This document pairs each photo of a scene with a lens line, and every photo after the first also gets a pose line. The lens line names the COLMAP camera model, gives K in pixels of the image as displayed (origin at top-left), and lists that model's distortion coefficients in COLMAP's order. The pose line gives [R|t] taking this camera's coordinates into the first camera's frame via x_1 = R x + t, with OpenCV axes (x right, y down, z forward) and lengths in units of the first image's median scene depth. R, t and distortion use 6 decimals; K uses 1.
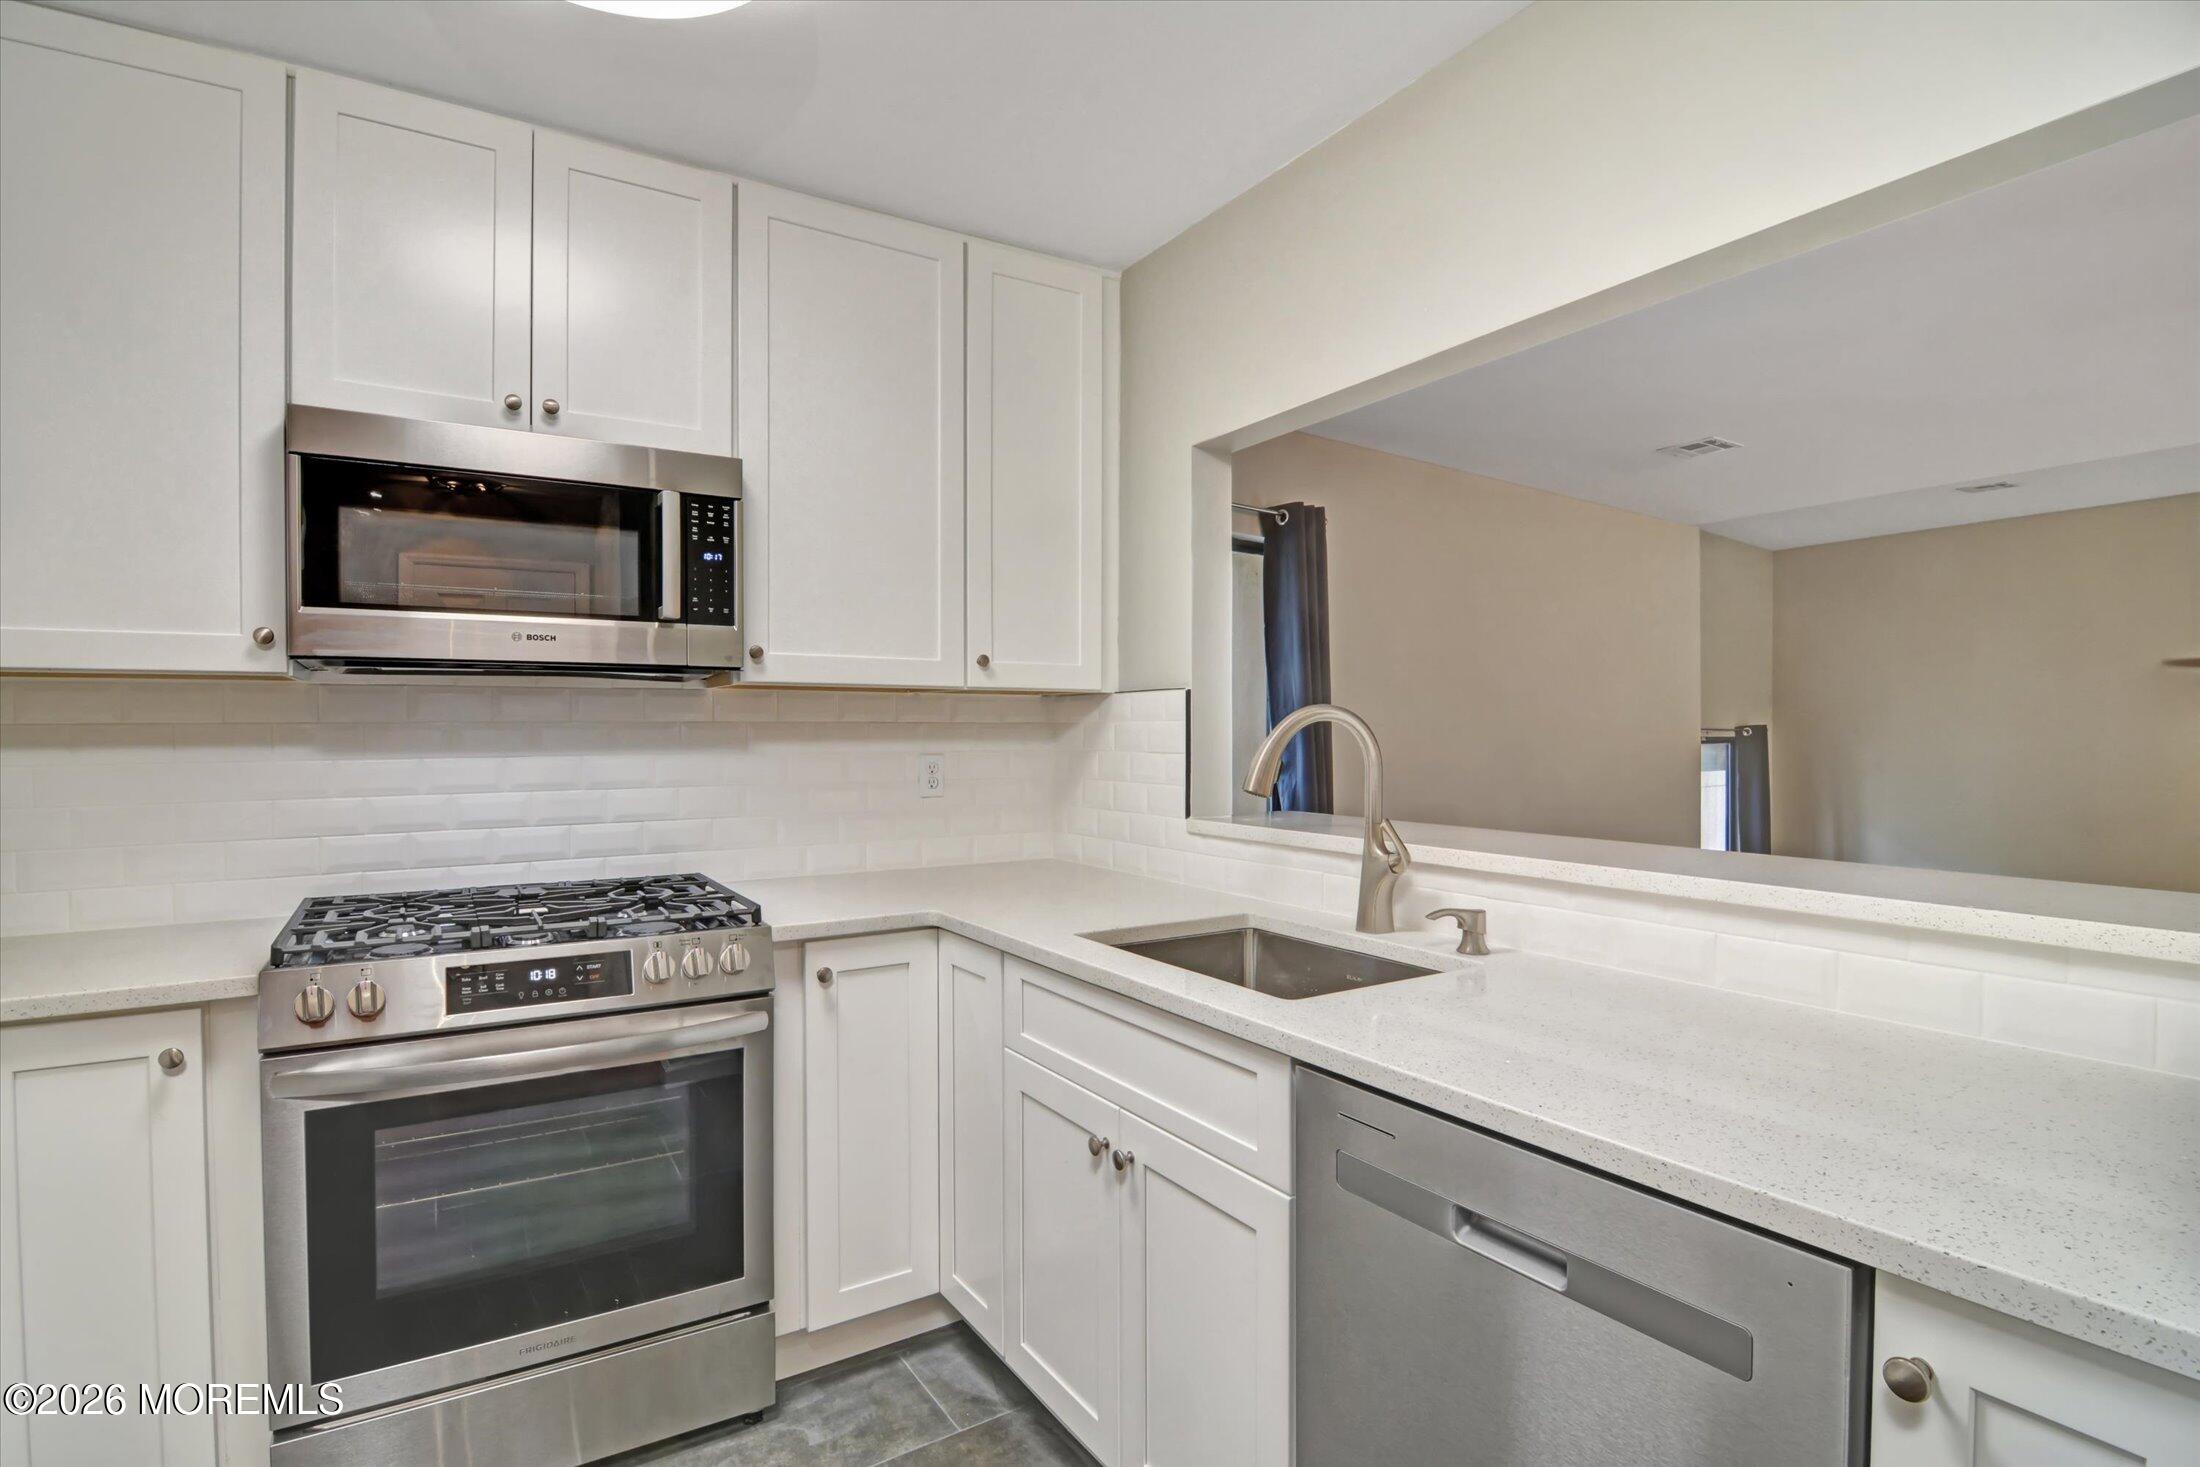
lens RADIAL K [[1091.8, 0, 1123.9], [0, 1091.8, 736.9], [0, 0, 1]] dist [-0.002671, -0.022364]
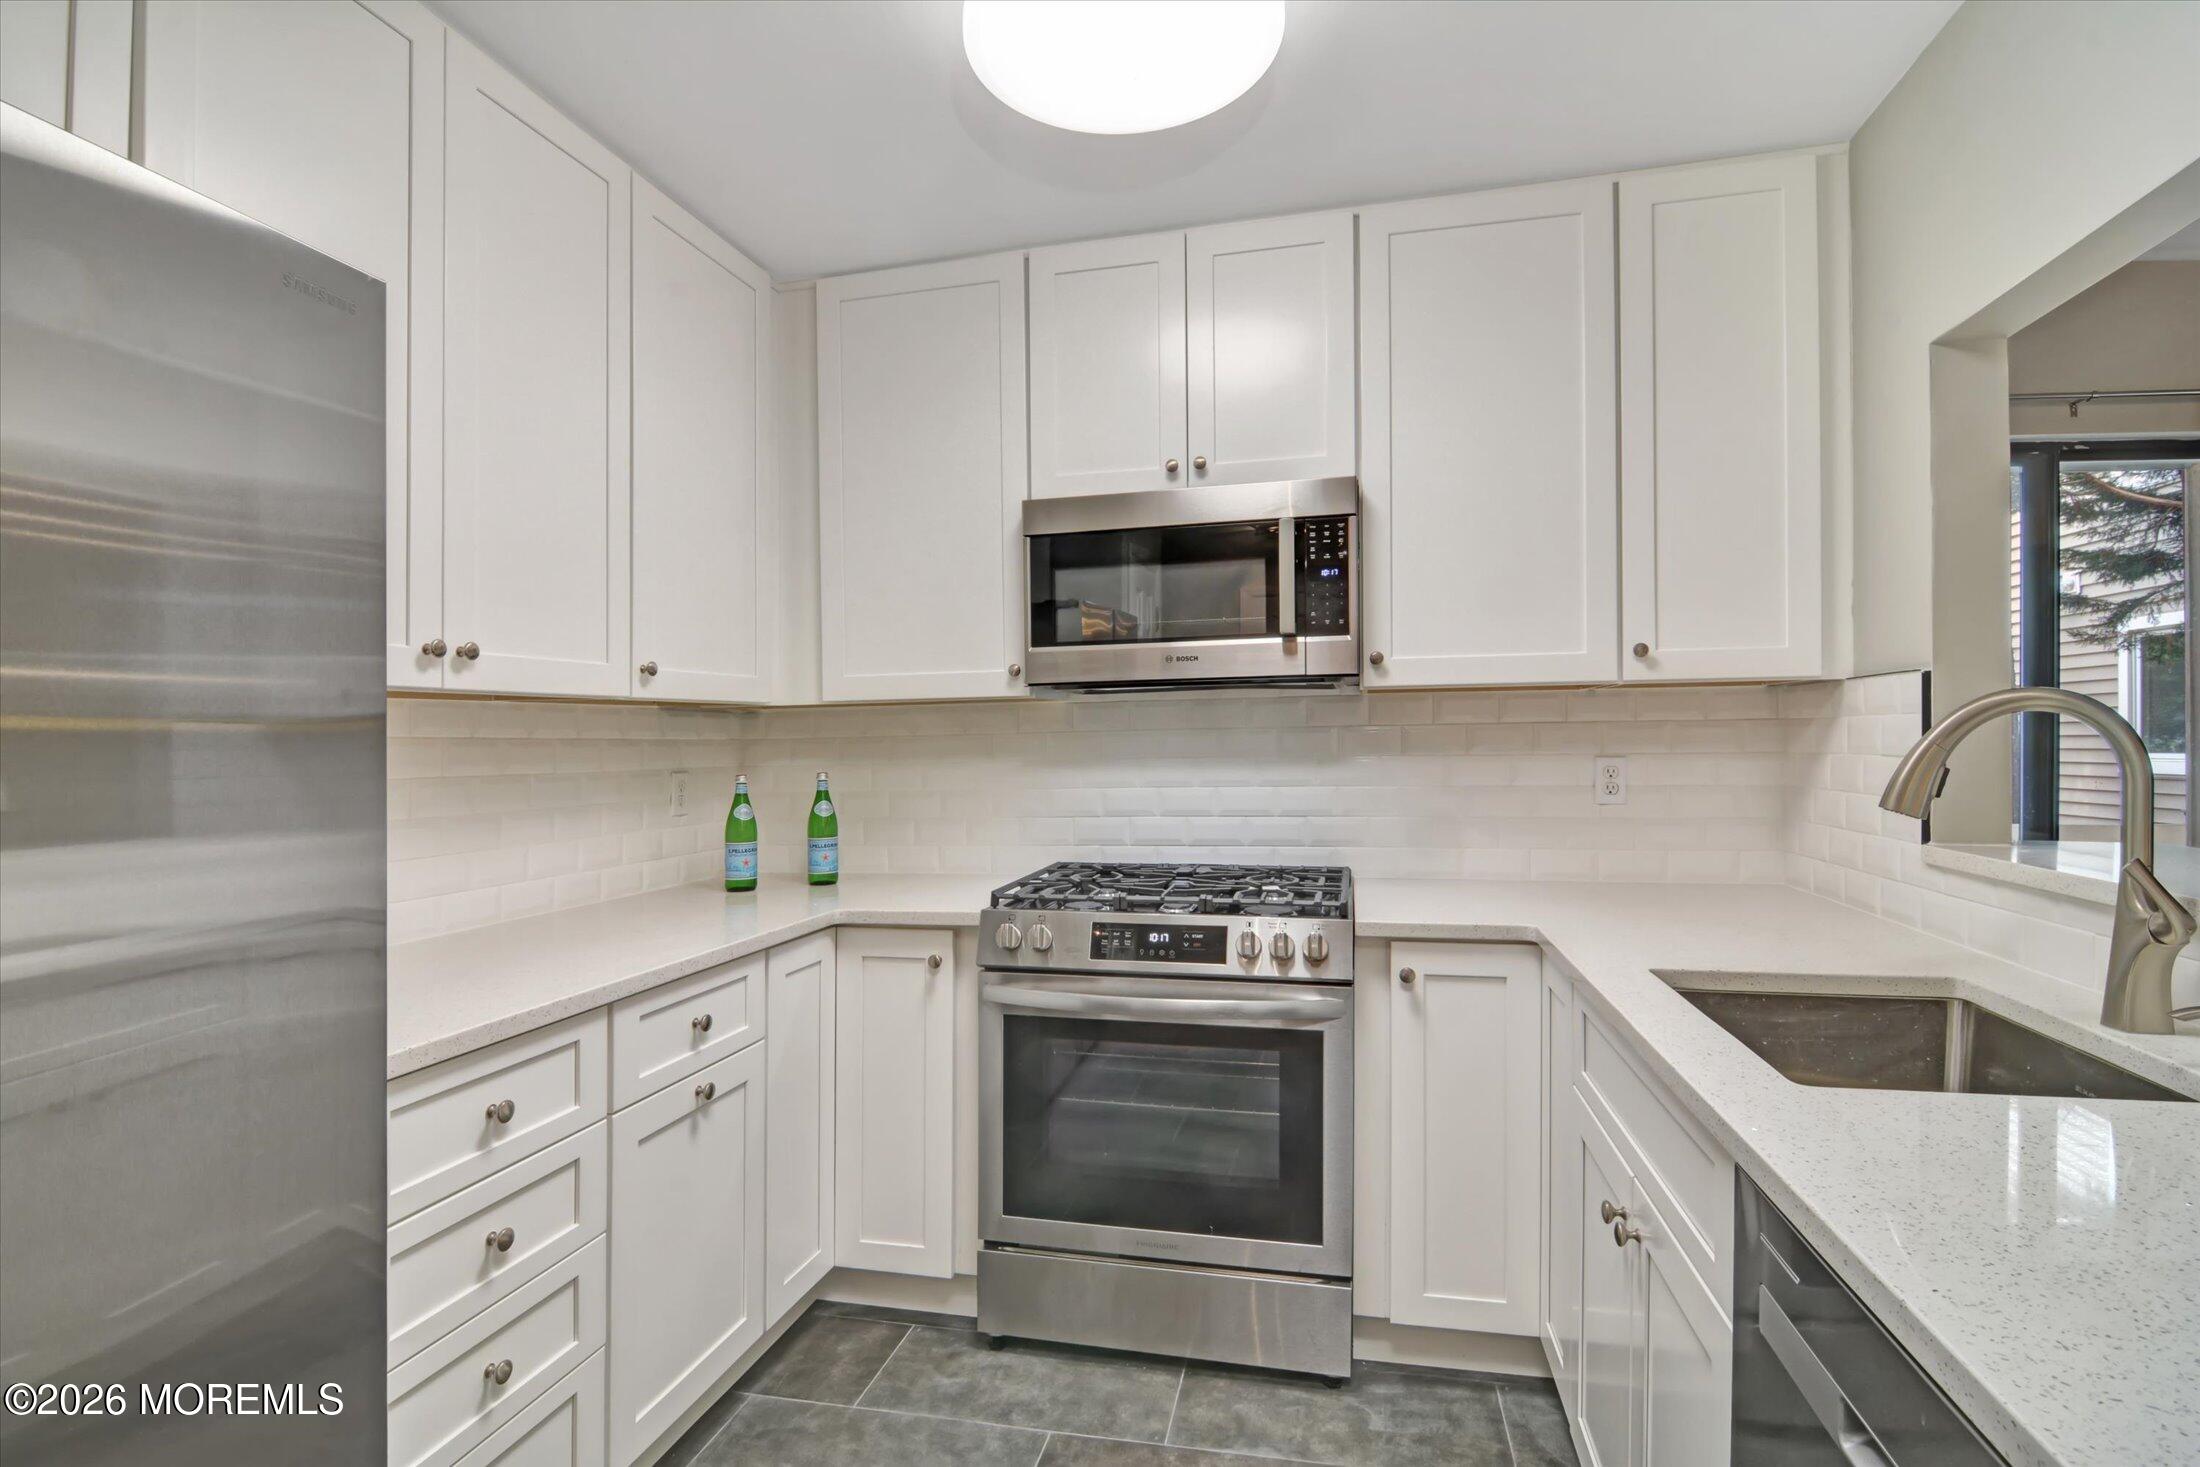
lens RADIAL K [[1089.5, 0, 1074.3], [0, 1089.5, 740.4], [0, 0, 1]] dist [-0.023404, -0.001352]
pose [[0.676485, -0.007463, -0.736418, 0.258198], [0.009129, 0.999957, -0.001747, -0.000048], [0.736400, -0.005541, 0.676524, 0.096276]]
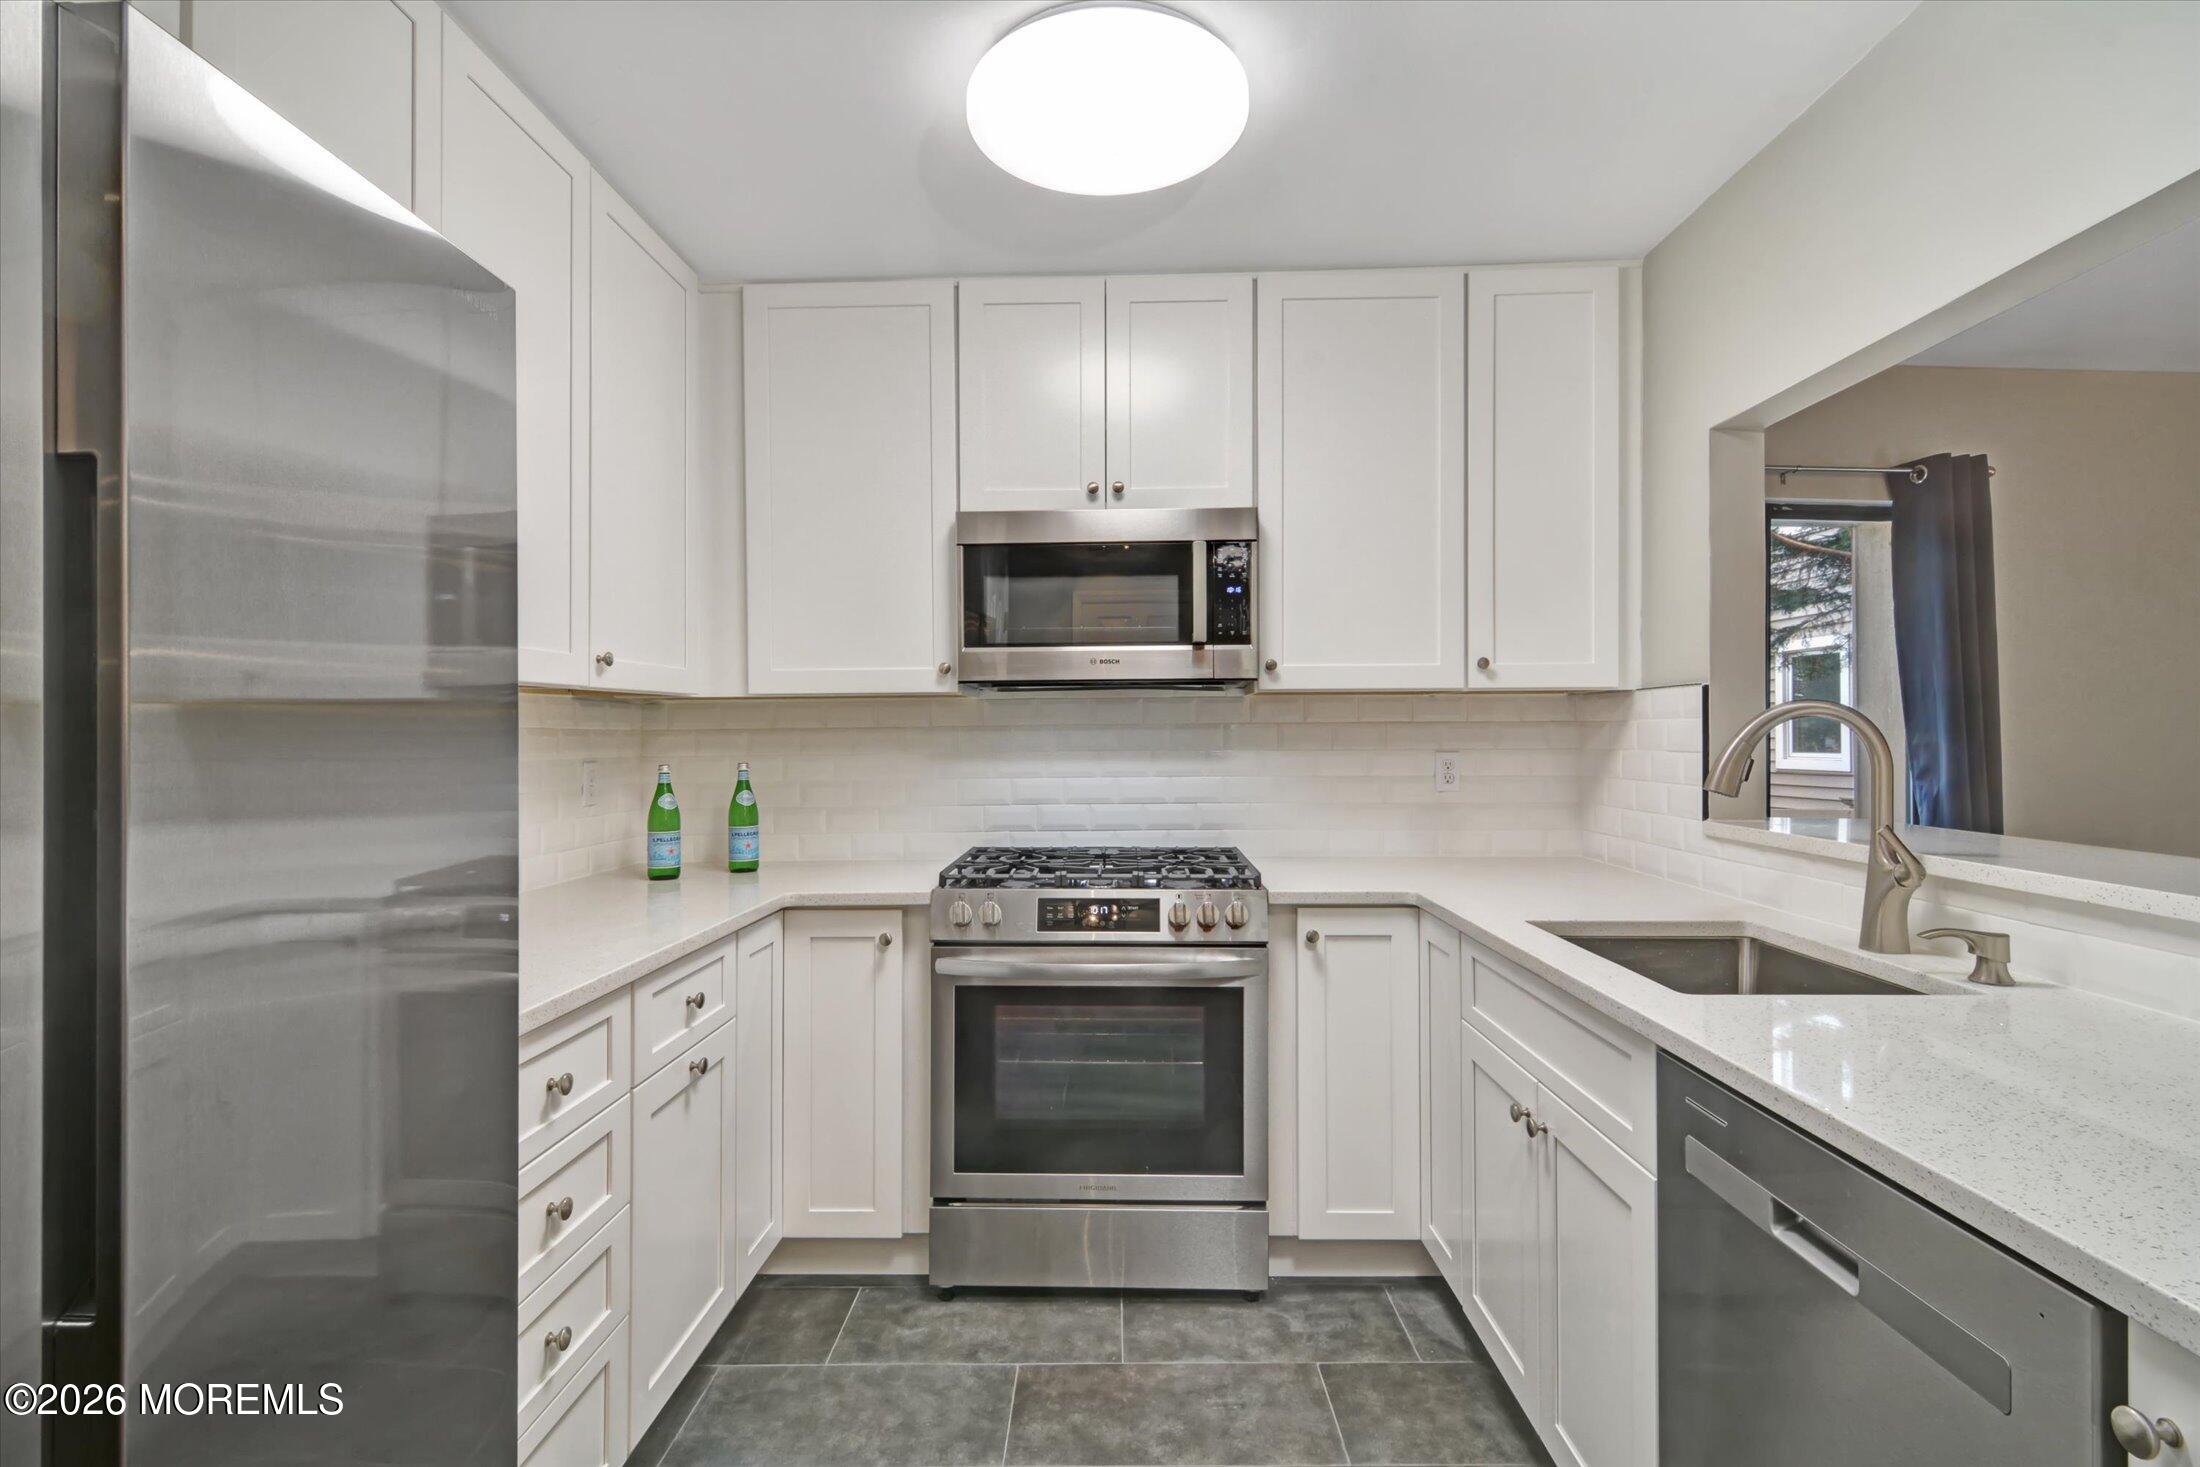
lens RADIAL K [[1074.5, 0, 1078.8], [0, 1074.5, 719.2], [0, 0, 1]] dist [0.000412, -0.000747]
pose [[0.816461, -0.010551, -0.577304, 0.193514], [0.000600, 0.999848, -0.017426, 0.003065], [0.577400, 0.013881, 0.816343, -0.098522]]
